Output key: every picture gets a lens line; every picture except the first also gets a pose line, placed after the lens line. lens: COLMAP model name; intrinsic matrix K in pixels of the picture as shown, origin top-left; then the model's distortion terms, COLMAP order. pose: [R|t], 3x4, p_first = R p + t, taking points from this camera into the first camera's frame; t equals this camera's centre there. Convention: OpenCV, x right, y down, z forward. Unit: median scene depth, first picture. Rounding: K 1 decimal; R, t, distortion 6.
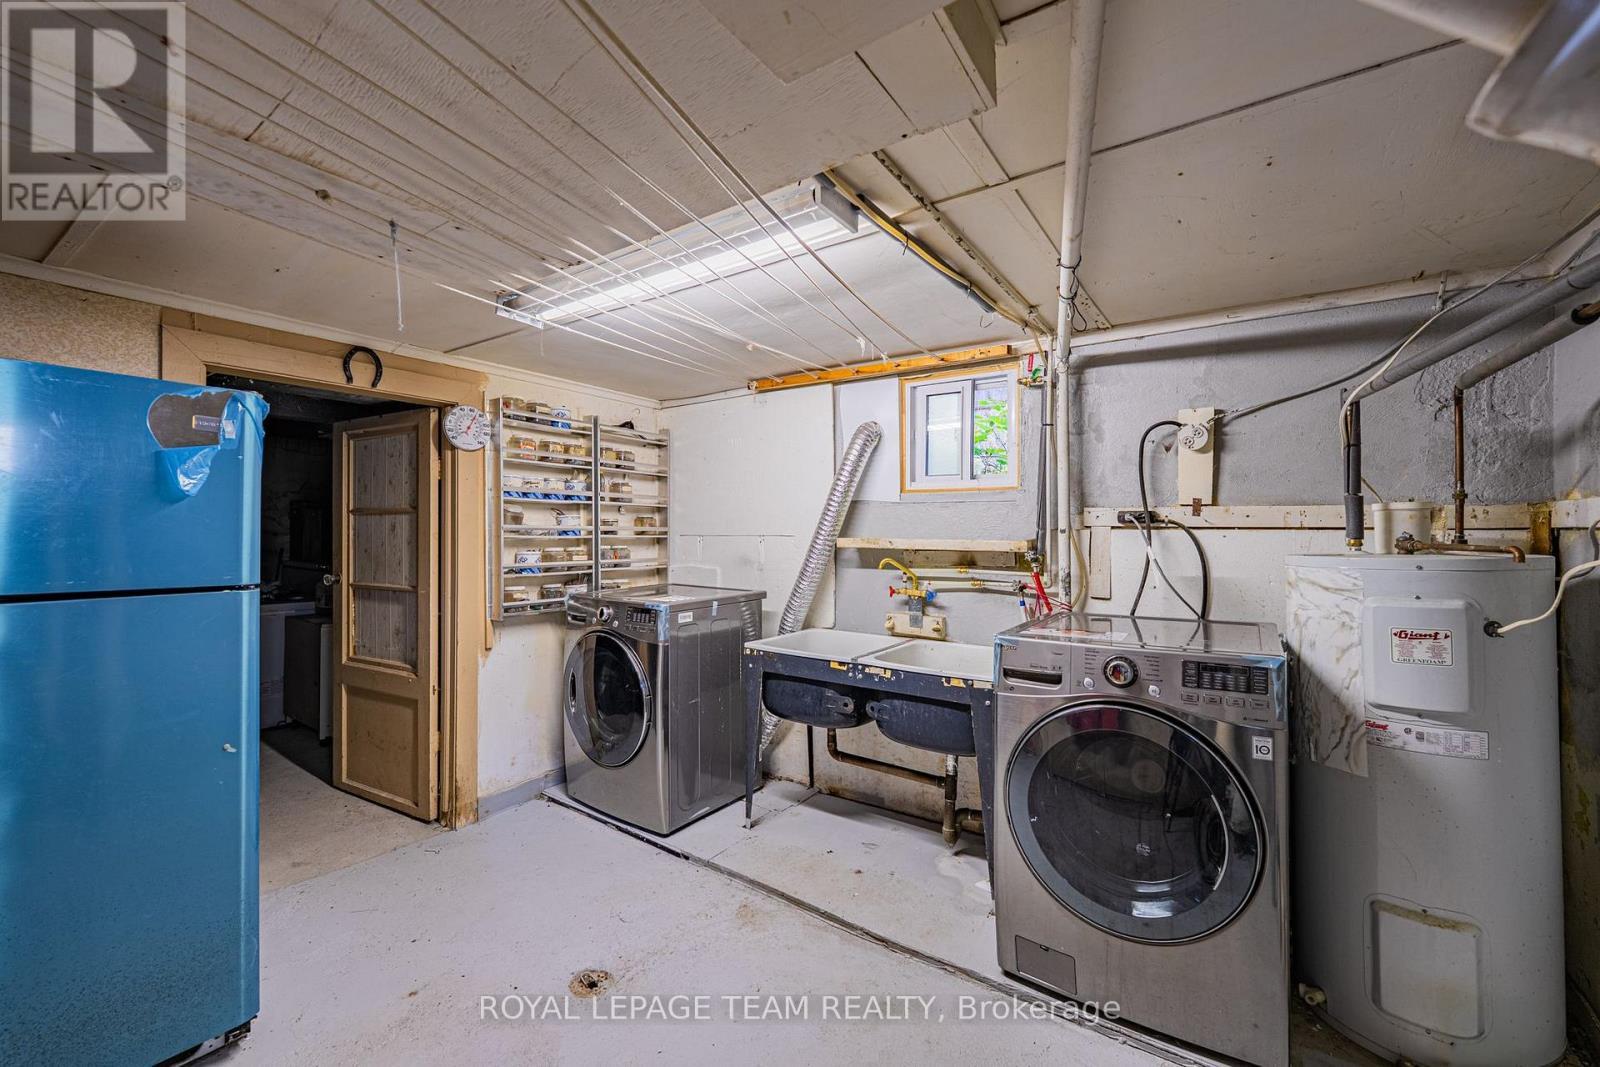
lens RADIAL K [[660.9, 0, 797.7], [0, 660.9, 526.6], [0, 0, 1]] dist [0.000511, -0.000369]
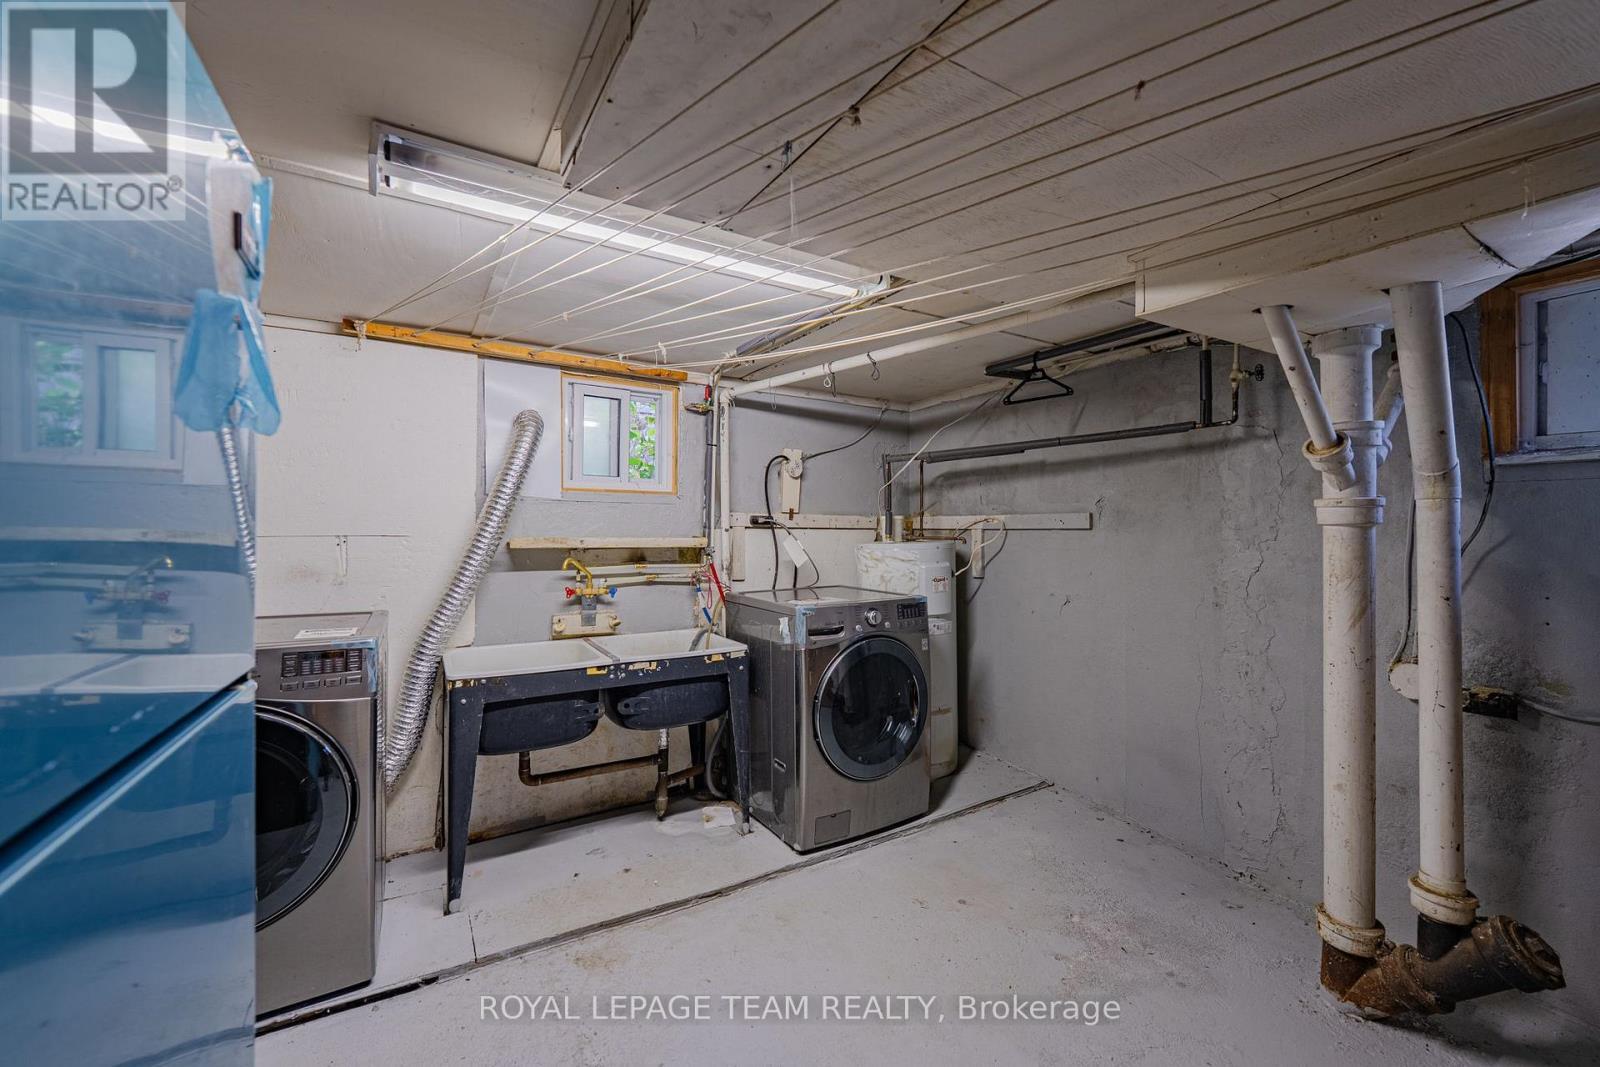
lens RADIAL K [[660.9, 0, 799.0], [0, 660.9, 532.3], [0, 0, 1]] dist [0.000511, -0.000369]
pose [[0.376847, -0.000334, 0.926276, -0.709842], [-0.005916, 0.999979, 0.002768, 0.006565], [-0.926257, -0.006523, 0.376837, 0.371144]]
